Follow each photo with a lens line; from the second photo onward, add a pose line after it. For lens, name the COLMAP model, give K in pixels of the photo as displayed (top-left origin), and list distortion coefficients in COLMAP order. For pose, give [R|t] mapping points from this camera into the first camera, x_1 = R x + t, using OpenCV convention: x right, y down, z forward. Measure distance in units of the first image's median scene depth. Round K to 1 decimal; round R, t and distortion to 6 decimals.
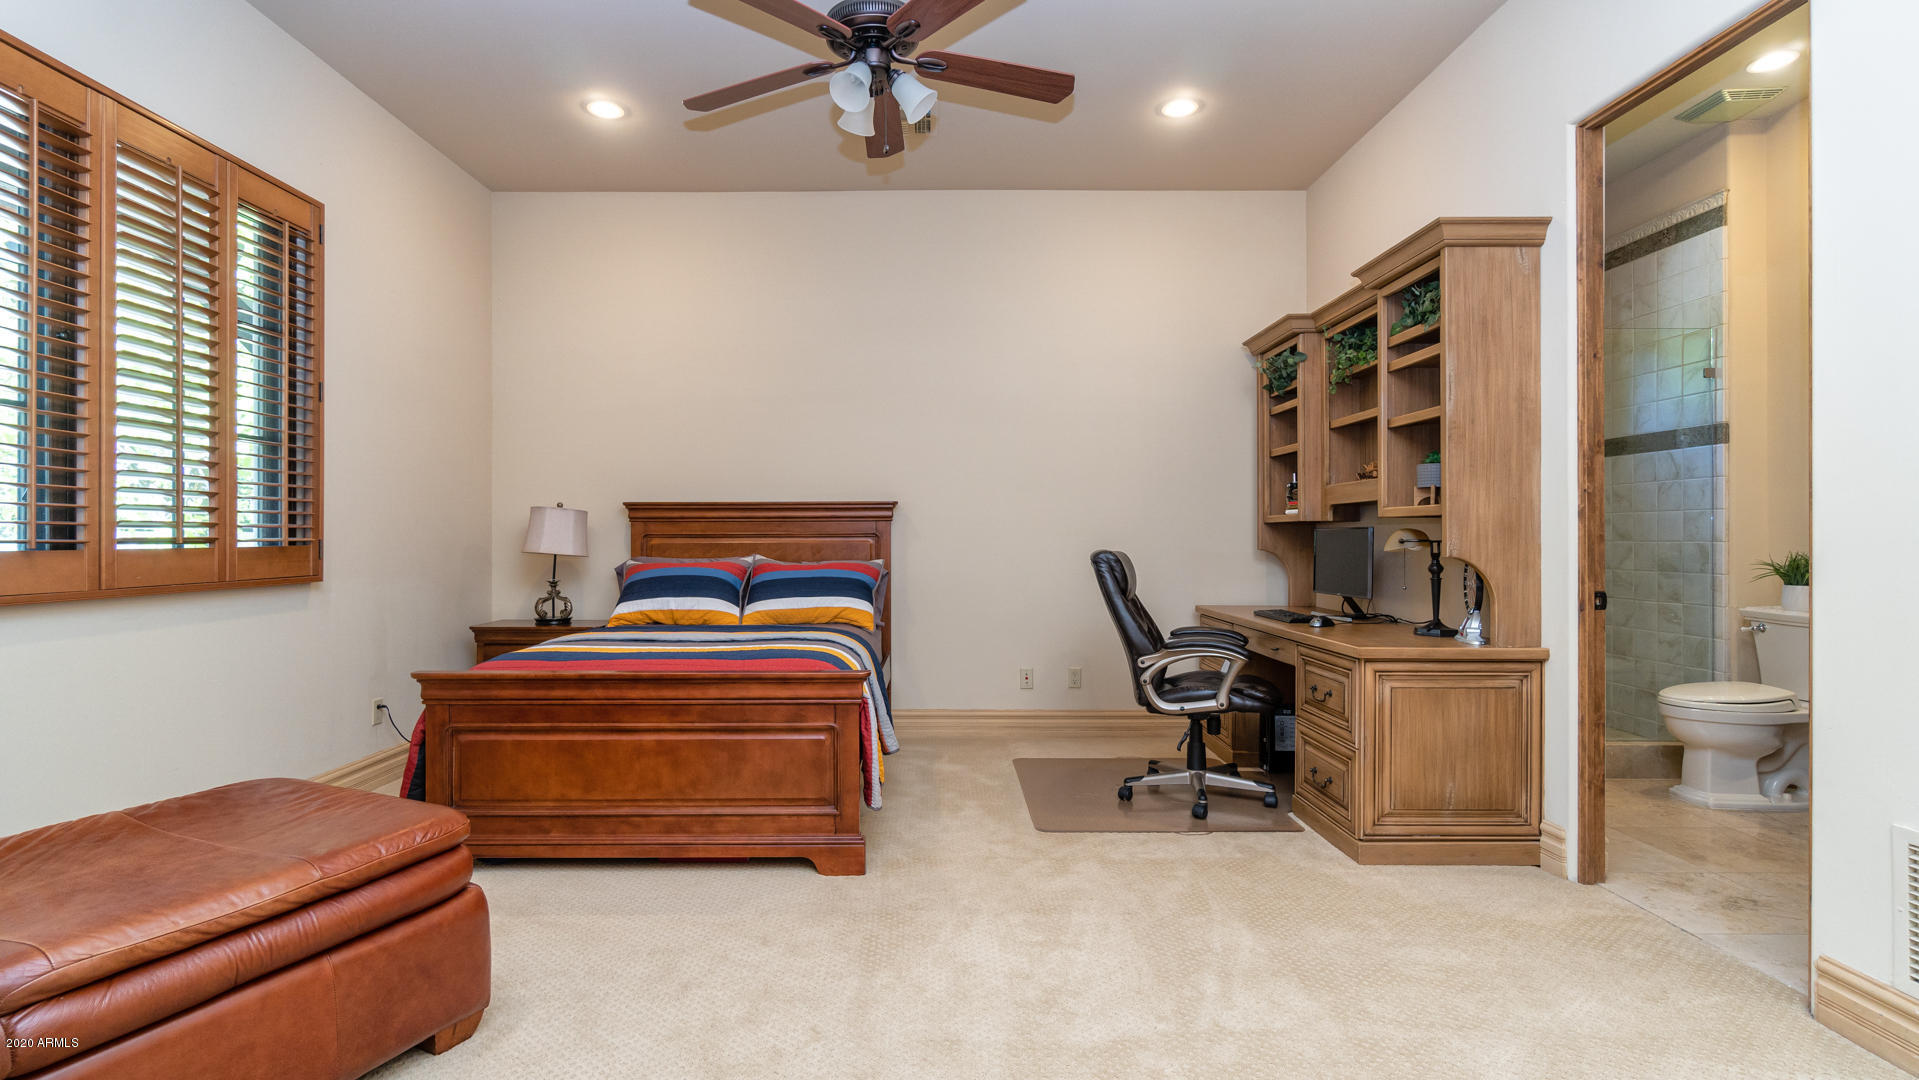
lens RADIAL K [[919.2, 0, 954.8], [0, 919.2, 544.0], [0, 0, 1]] dist [-0.002074, 0.000545]
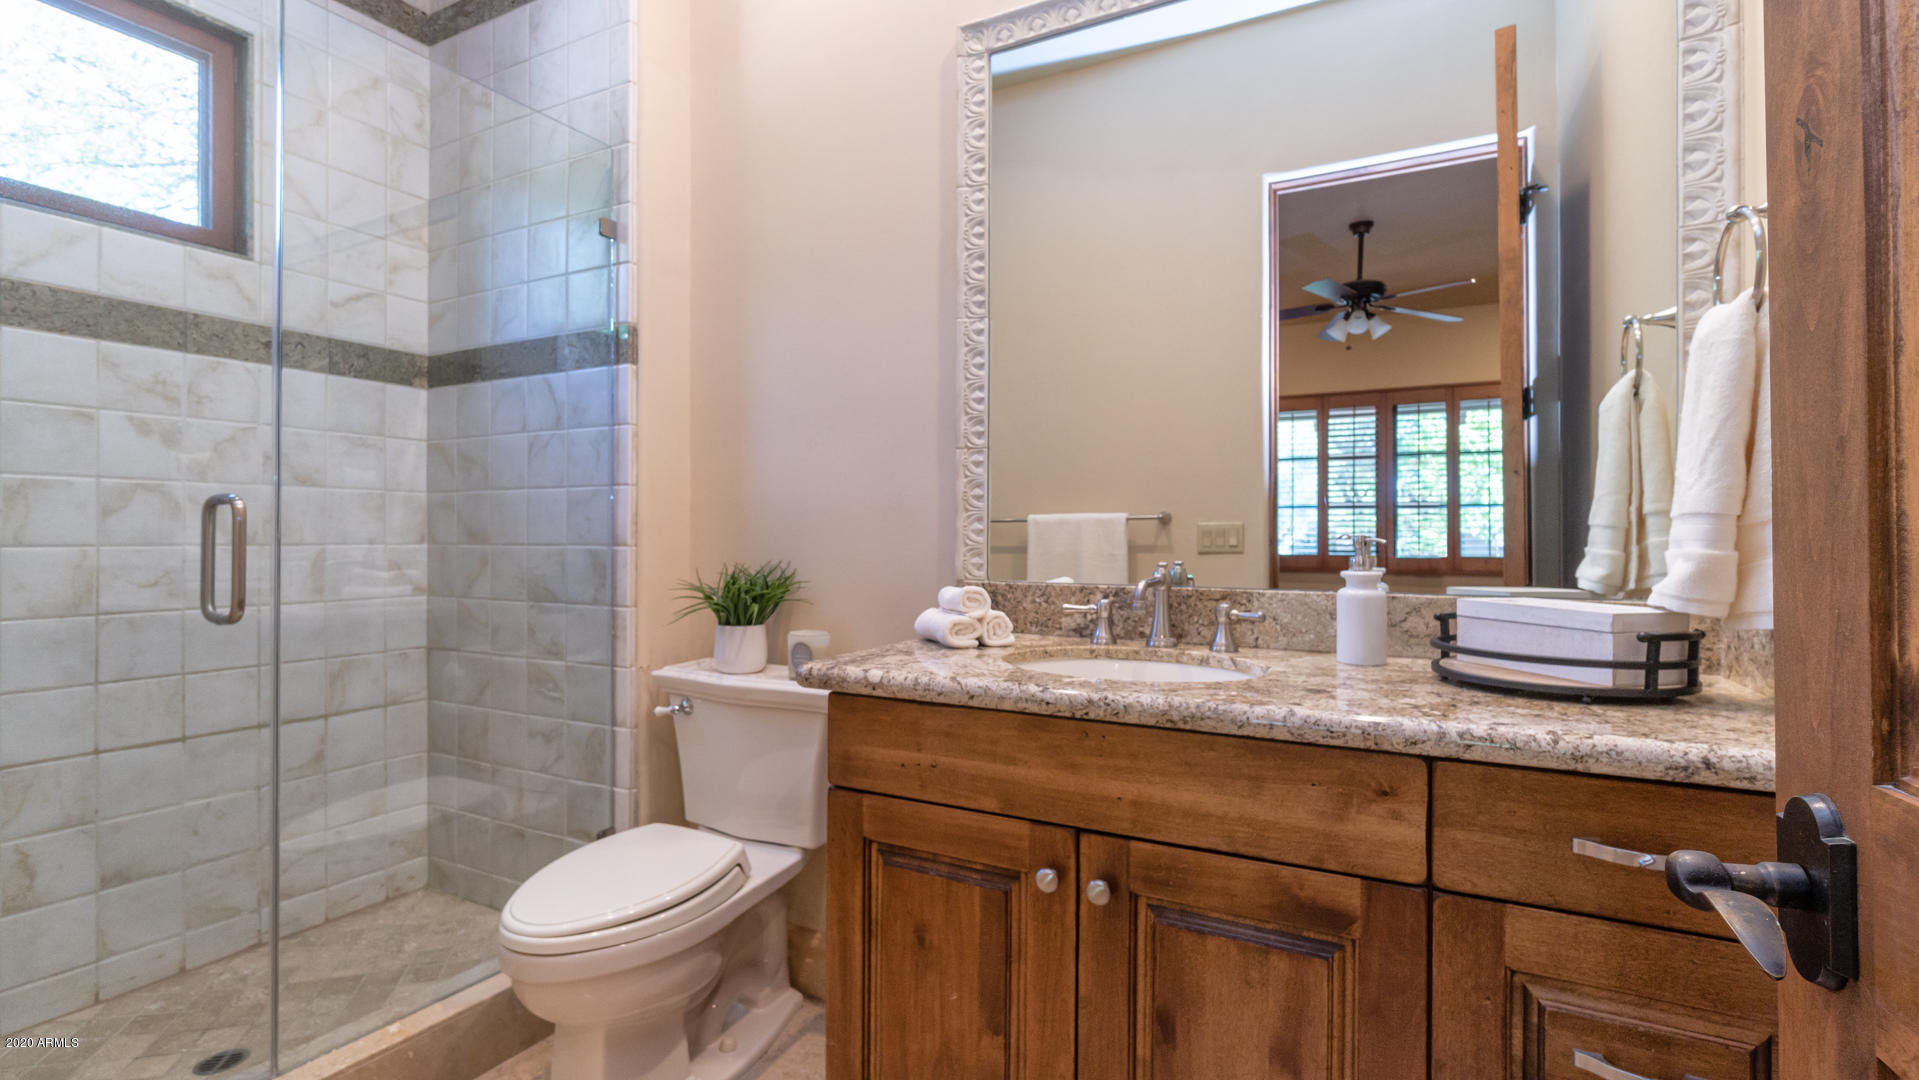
lens RADIAL K [[860.5, 0, 961.6], [0, 860.5, 547.0], [0, 0, 1]] dist [-0.000474, -0.000697]
pose [[0.494483, 0.005879, 0.869168, 0.486794], [-0.000727, 0.999980, -0.006351, 0.001158], [-0.869187, 0.002509, 0.494477, 0.570843]]
